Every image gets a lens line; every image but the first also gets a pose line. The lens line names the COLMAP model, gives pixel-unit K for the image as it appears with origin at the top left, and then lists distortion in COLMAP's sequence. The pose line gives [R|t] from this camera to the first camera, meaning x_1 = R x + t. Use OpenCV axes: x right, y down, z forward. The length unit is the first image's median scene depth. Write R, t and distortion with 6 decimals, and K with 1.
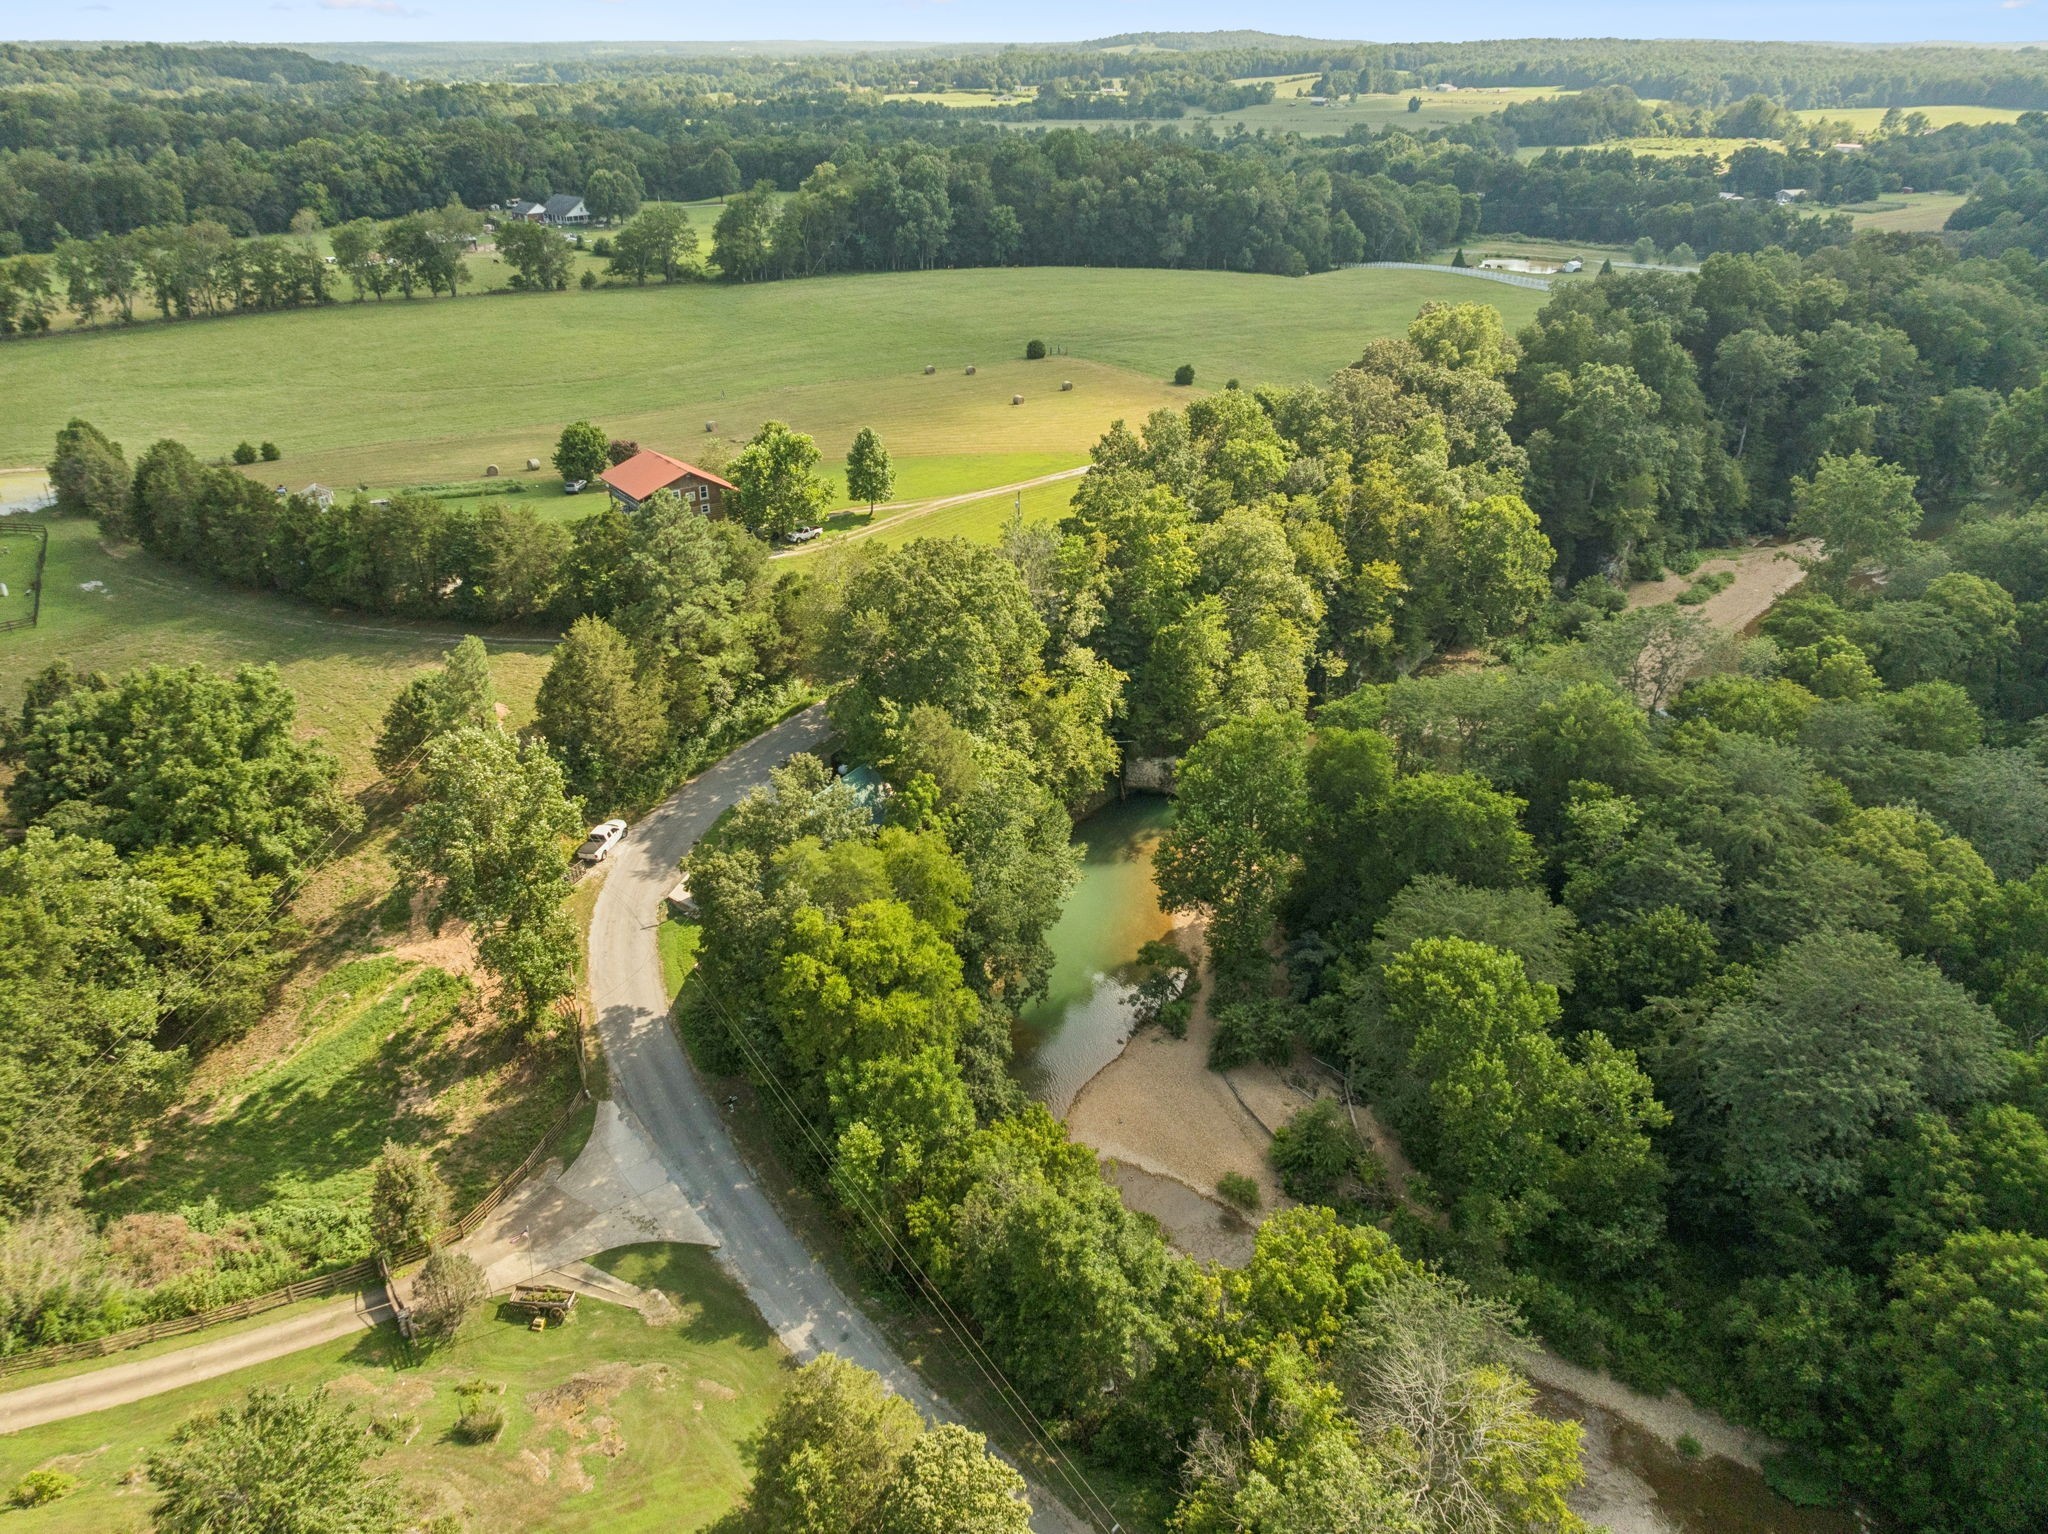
lens RADIAL K [[1457.7, 0, 1065.7], [0, 1457.7, 775.6], [0, 0, 1]] dist [-0.038581, 0.003060]
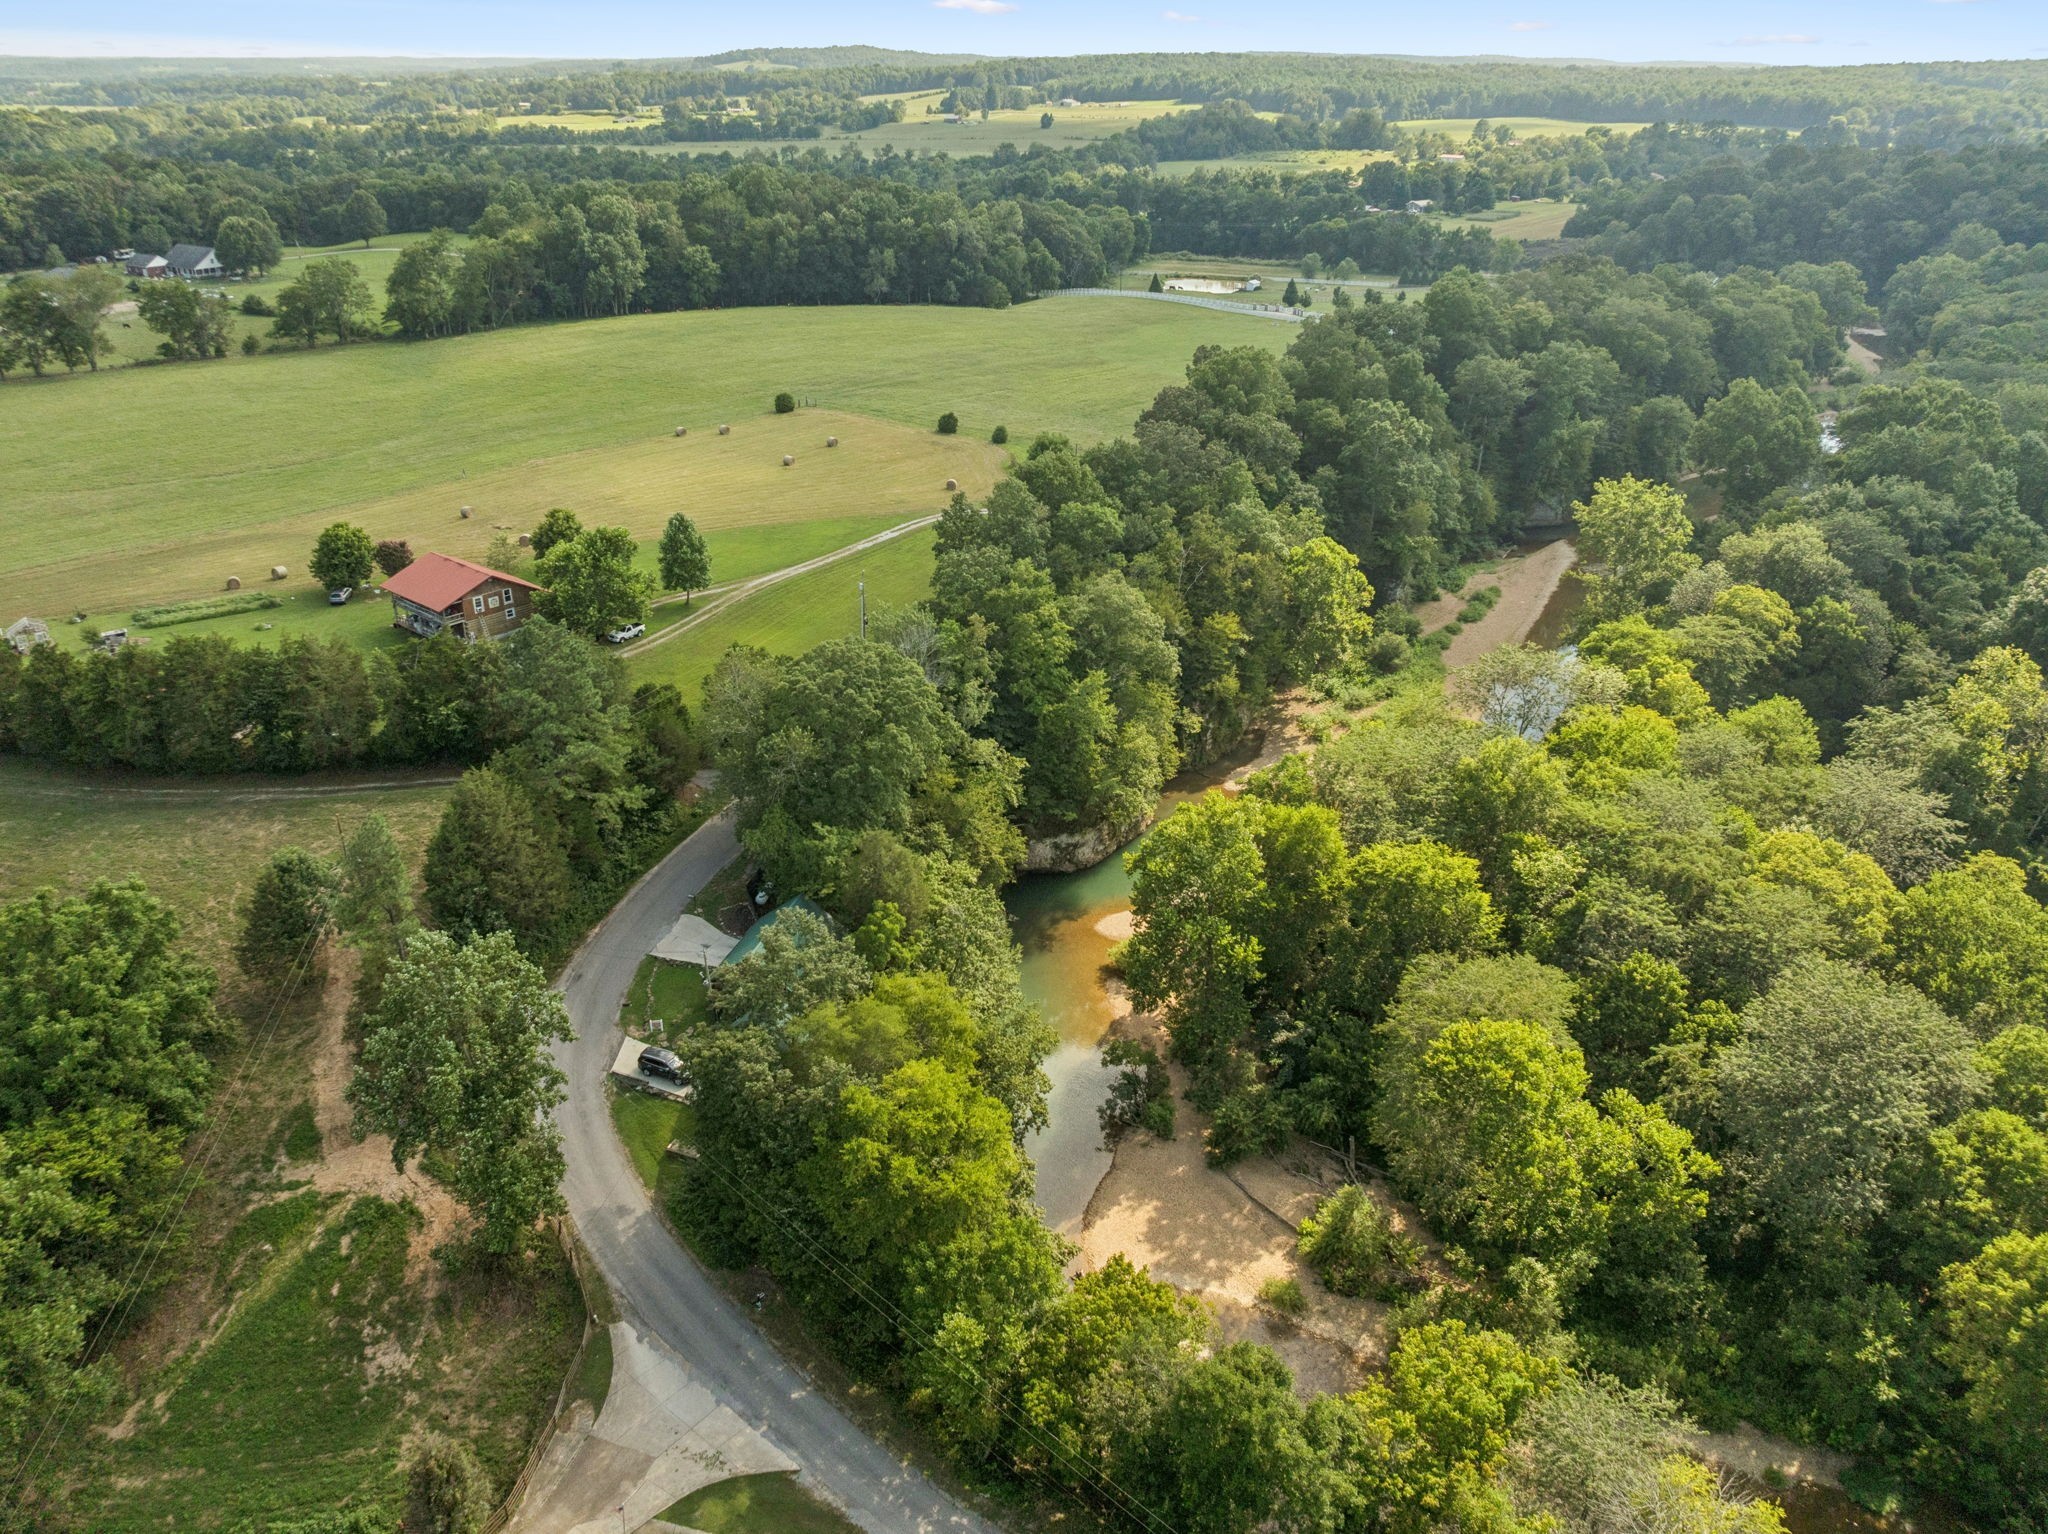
lens RADIAL K [[1464.9, 0, 1024.0], [0, 1464.9, 767.0], [0, 0, 1]] dist [-0.037115, 0.004941]
pose [[0.971887, -0.101314, 0.212537, -0.130236], [0.103425, 0.994637, 0.001193, -0.052017], [-0.211517, 0.020822, 0.977152, 0.036482]]
